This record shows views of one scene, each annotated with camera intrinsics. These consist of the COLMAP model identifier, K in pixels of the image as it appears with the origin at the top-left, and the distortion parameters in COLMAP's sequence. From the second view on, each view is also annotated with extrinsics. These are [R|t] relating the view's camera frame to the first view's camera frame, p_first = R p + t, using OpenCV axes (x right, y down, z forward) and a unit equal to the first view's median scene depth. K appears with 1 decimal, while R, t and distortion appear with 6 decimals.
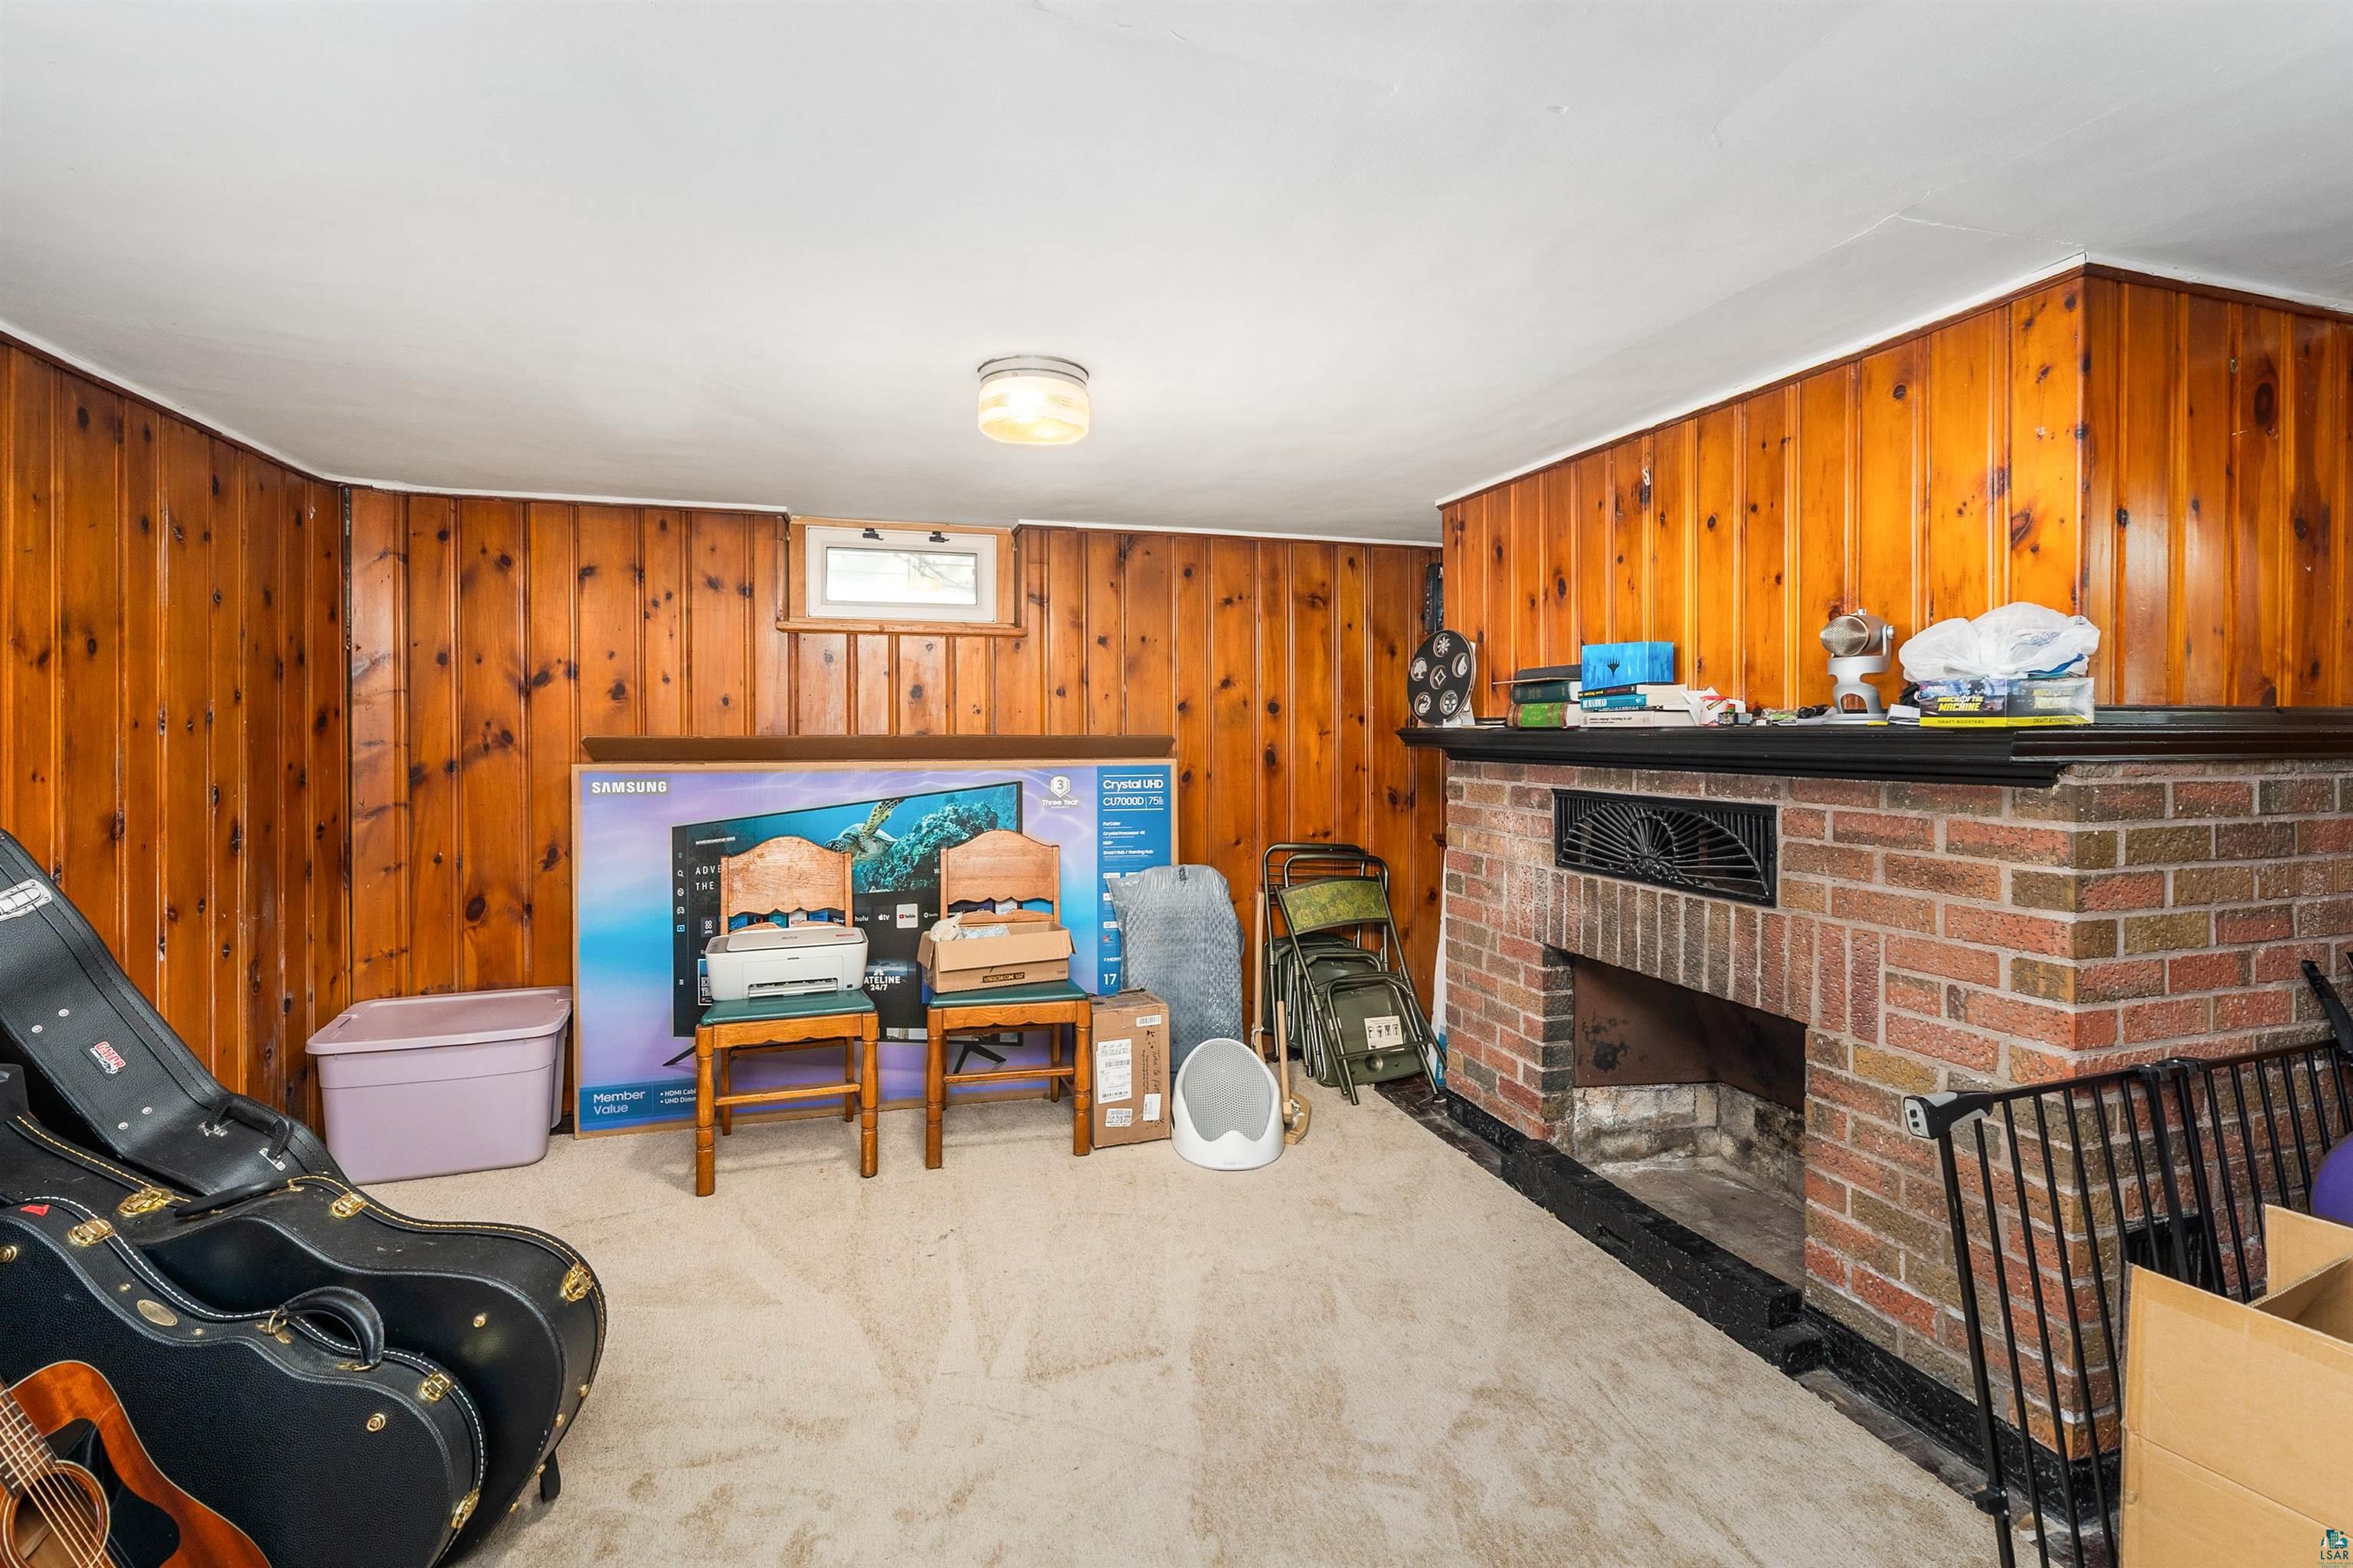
lens RADIAL K [[1061.3, 0, 1180.6], [0, 1061.3, 737.6], [0, 0, 1]] dist [-0.007881, 0.002577]
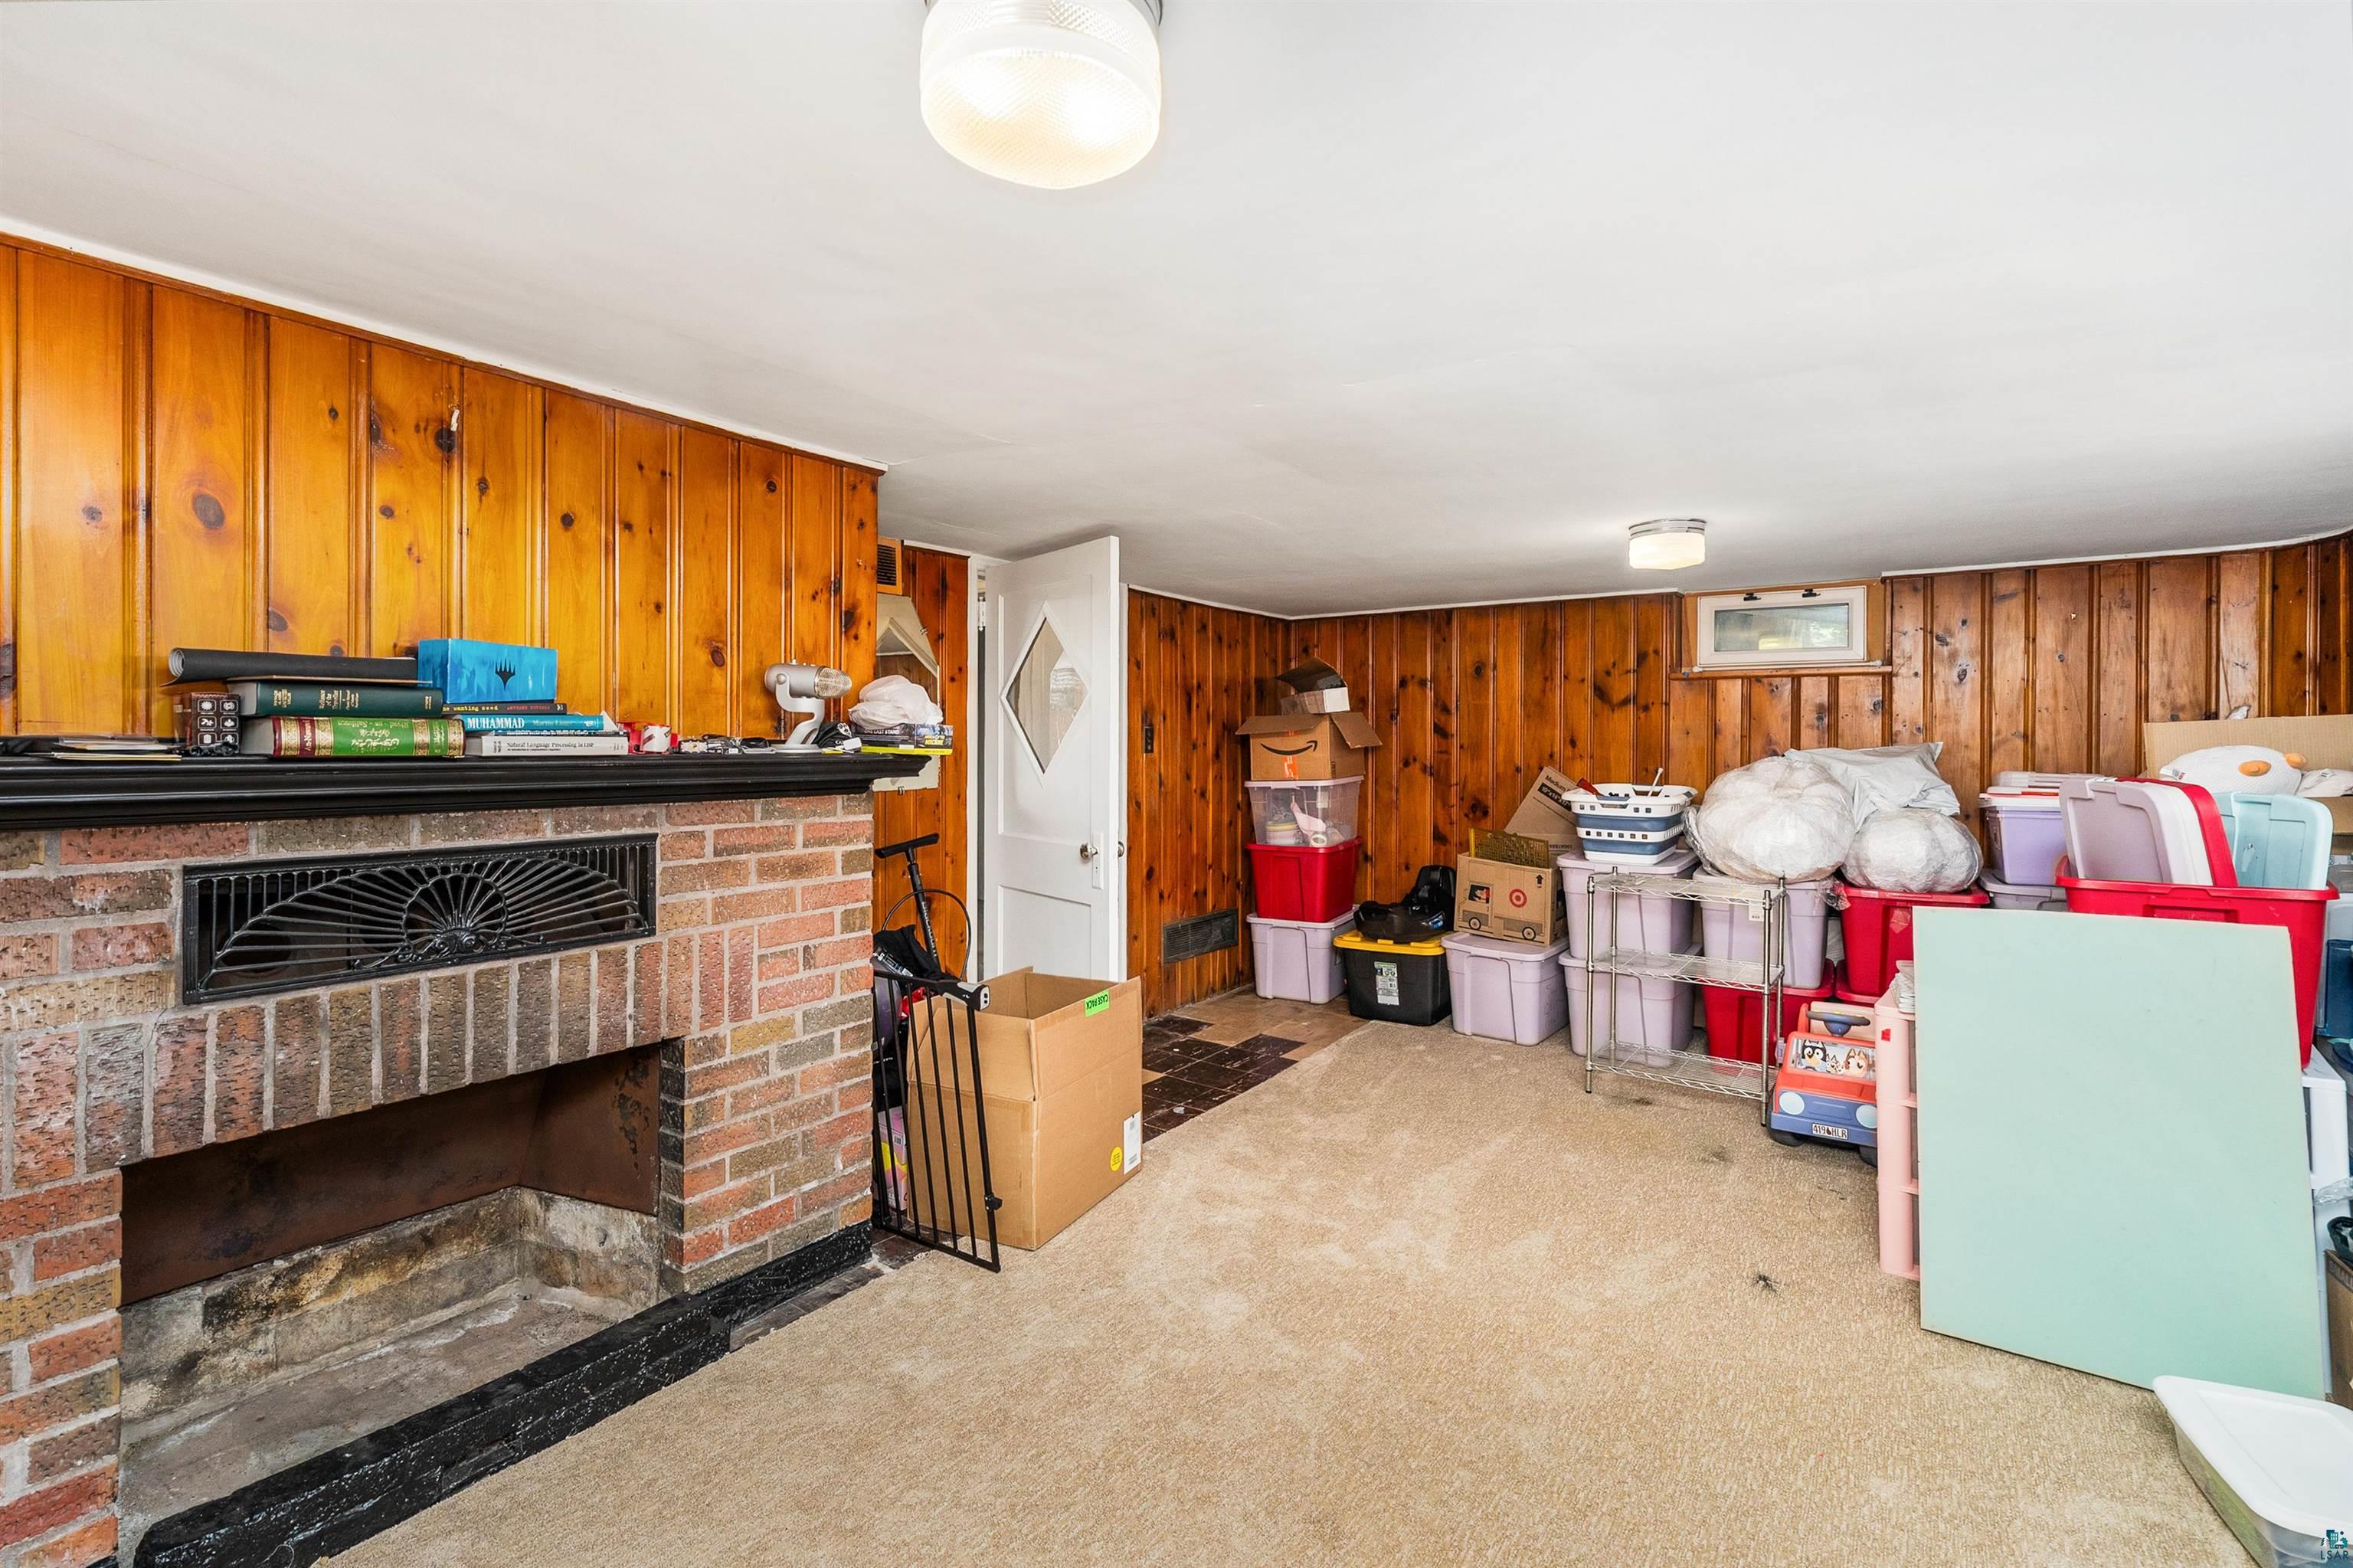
lens RADIAL K [[1061.3, 0, 1166.0], [0, 1061.3, 742.9], [0, 0, 1]] dist [-0.007881, 0.002577]
pose [[-0.606089, 0.001794, 0.795395, -0.454965], [0.003470, 0.999994, 0.000388, -0.017105], [-0.795389, 0.002995, -0.606092, 1.056167]]
